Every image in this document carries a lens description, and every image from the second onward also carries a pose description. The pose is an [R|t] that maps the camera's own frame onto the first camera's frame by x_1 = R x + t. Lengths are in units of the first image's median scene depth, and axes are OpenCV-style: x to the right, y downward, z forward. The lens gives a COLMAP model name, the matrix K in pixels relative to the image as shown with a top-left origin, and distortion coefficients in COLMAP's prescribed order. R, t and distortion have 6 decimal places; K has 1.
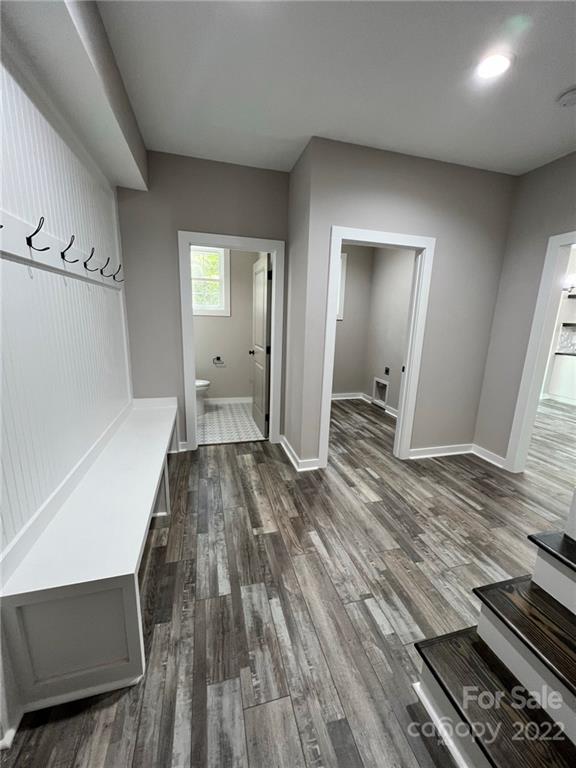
lens RADIAL K [[307.3, 0, 288.0], [0, 307.3, 384.0], [0, 0, 1]] dist [-0.000211, 0.000295]
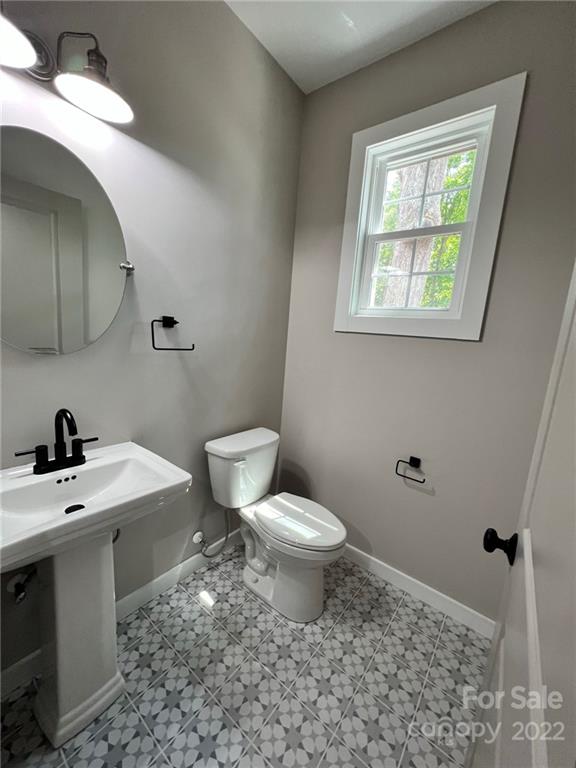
lens RADIAL K [[307.3, 0, 288.0], [0, 307.3, 384.0], [0, 0, 1]] dist [-0.000211, 0.000295]
pose [[0.605549, 0.141501, -0.783127, -0.057153], [-0.228411, 0.973565, -0.000707, -0.137137], [0.762325, 0.179303, 0.621861, 0.668107]]
